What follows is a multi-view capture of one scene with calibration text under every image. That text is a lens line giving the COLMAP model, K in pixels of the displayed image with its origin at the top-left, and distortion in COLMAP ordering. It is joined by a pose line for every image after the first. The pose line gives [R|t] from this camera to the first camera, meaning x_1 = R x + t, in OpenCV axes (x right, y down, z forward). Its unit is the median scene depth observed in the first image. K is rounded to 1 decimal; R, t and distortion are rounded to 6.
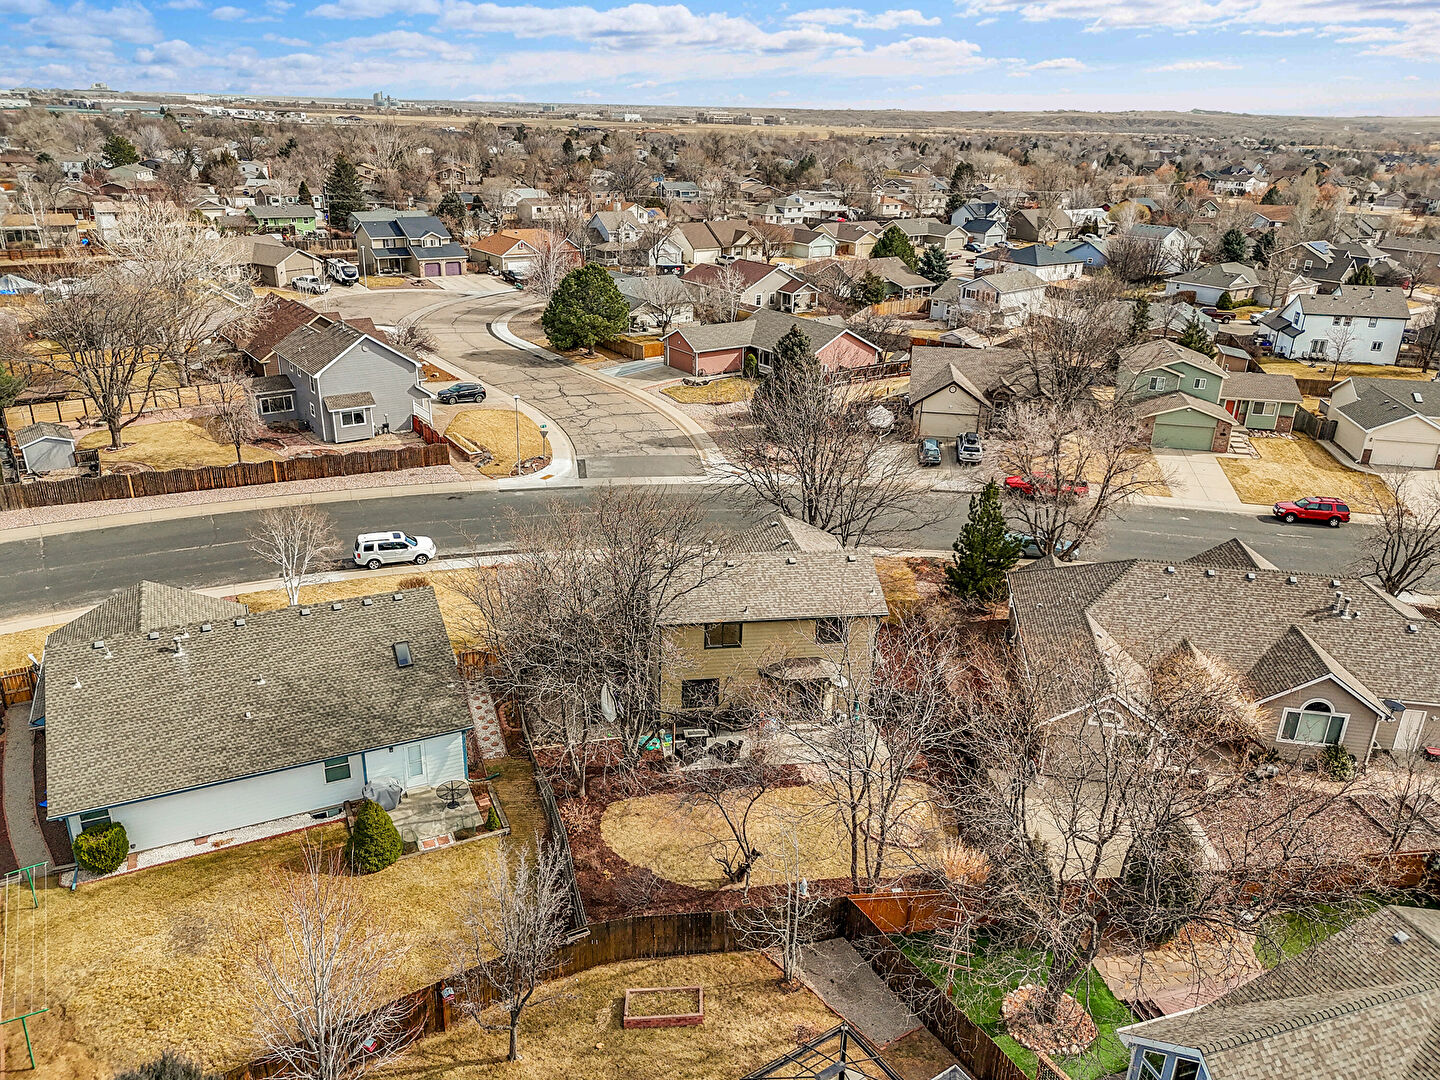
lens RADIAL K [[1060.1, 0, 720.0], [0, 1060.1, 540.0], [0, 0, 1]] dist [0.064024, -0.057999]
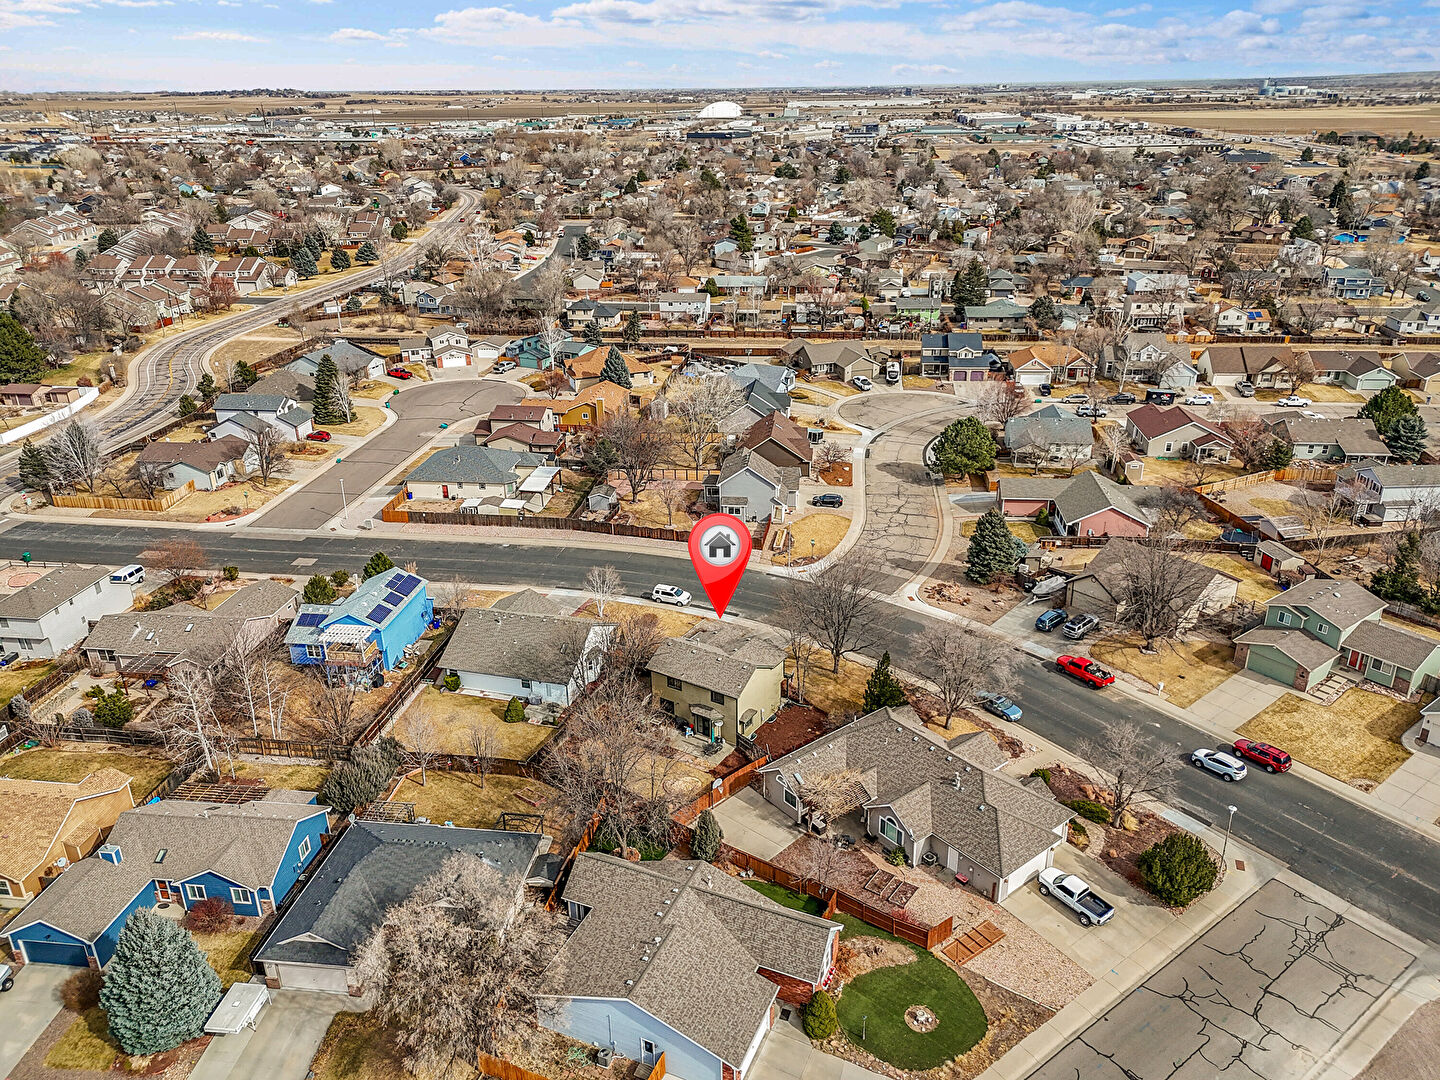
lens RADIAL K [[1053.1, 0, 720.0], [0, 1053.1, 540.0], [0, 0, 1]] dist [0.060474, -0.047719]
pose [[0.736356, 0.225214, -0.638012, 1.499238], [-0.214618, 0.972026, 0.095420, -0.454620], [0.641654, 0.066665, 0.764092, -0.649446]]
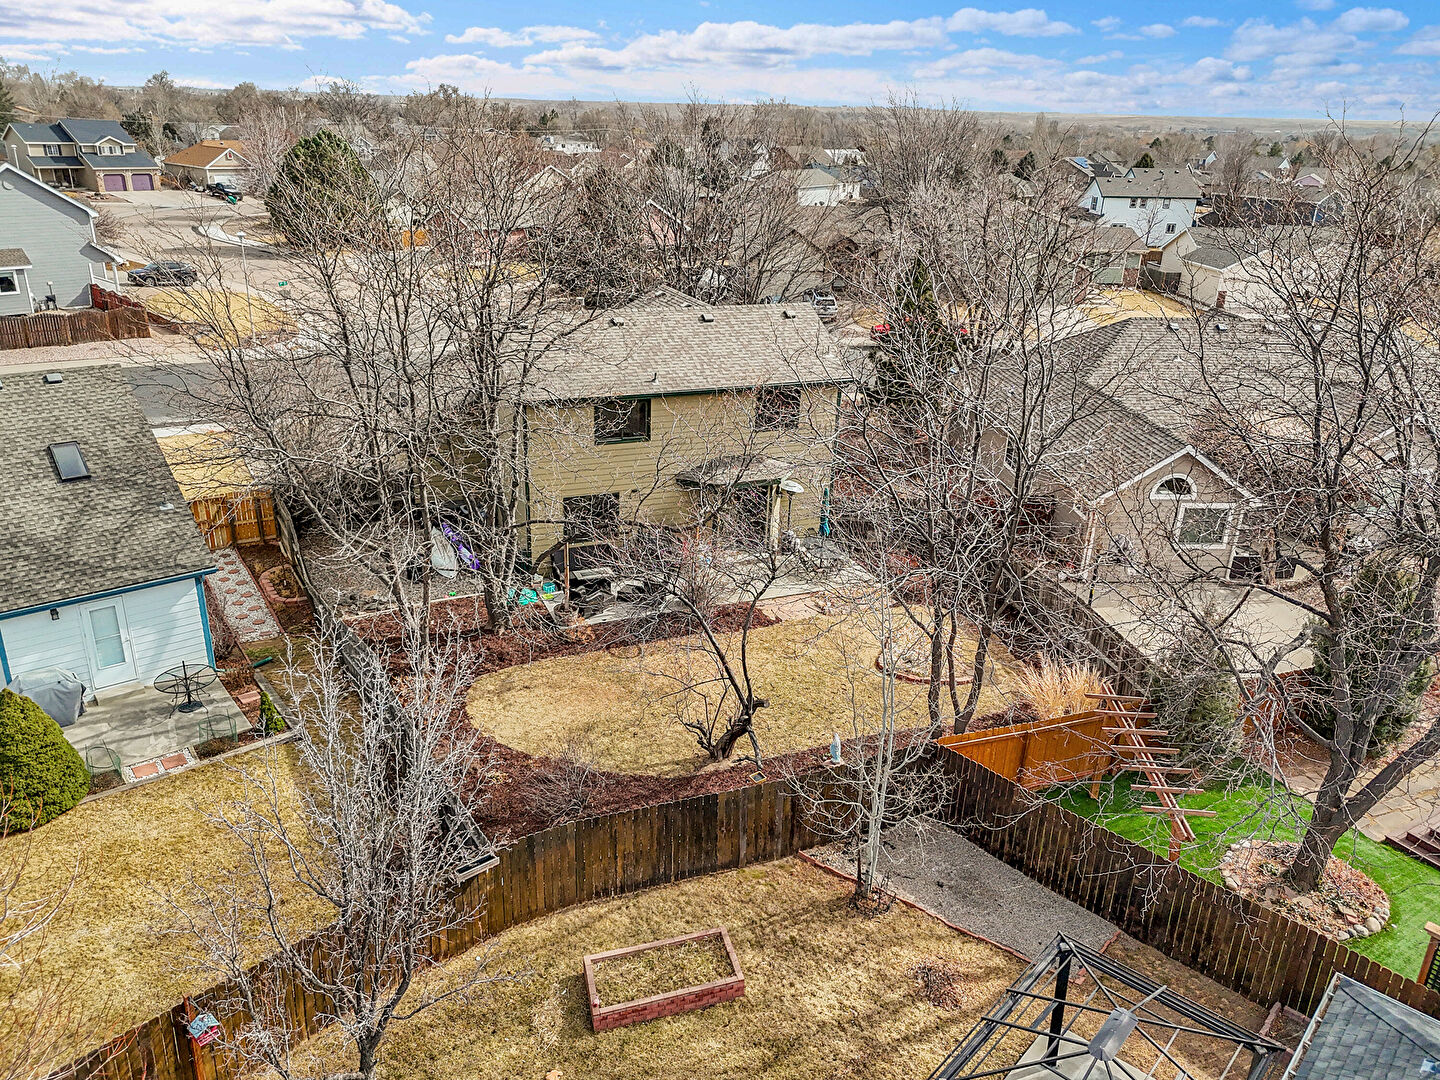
lens RADIAL K [[1047.0, 0, 720.0], [0, 1047.0, 540.0], [0, 0, 1]] dist [0.076810, -0.058159]
pose [[0.971147, -0.076999, 0.225707, -0.099315], [0.076789, 0.997000, 0.009723, 0.177458], [-0.225779, 0.007889, 0.974147, 0.393794]]
